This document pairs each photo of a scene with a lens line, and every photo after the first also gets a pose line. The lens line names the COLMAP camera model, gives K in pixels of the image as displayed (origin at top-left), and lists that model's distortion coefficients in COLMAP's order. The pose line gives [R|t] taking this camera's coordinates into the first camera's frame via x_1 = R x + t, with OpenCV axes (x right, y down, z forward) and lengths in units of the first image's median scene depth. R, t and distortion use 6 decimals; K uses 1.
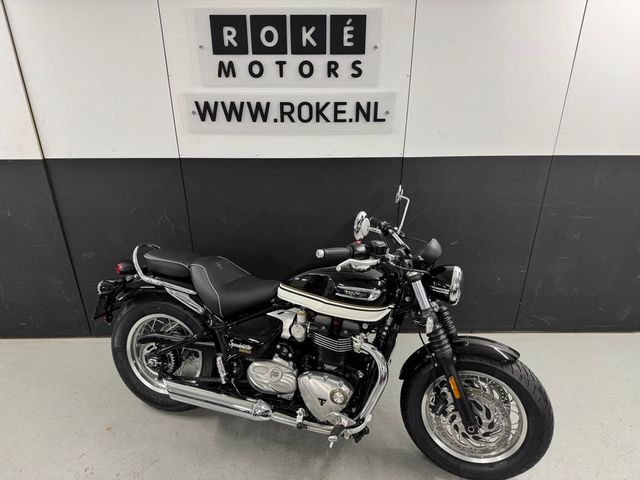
lens RADIAL K [[452.3, 0, 321.8], [0, 452.3, 243.4], [0, 0, 1]] dist [0.018951, -0.010375]
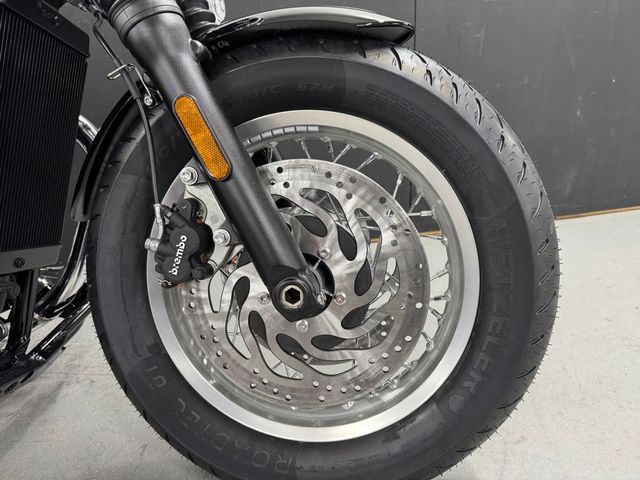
lens RADIAL K [[452.3, 0, 315.7], [0, 452.3, 234.5], [0, 0, 1]] dist [0.018951, -0.010375]
pose [[0.971693, -0.111680, 0.208181, 0.250122], [0.141688, 0.980626, -0.135267, 0.353311], [-0.189041, 0.160935, 0.968692, 0.631731]]
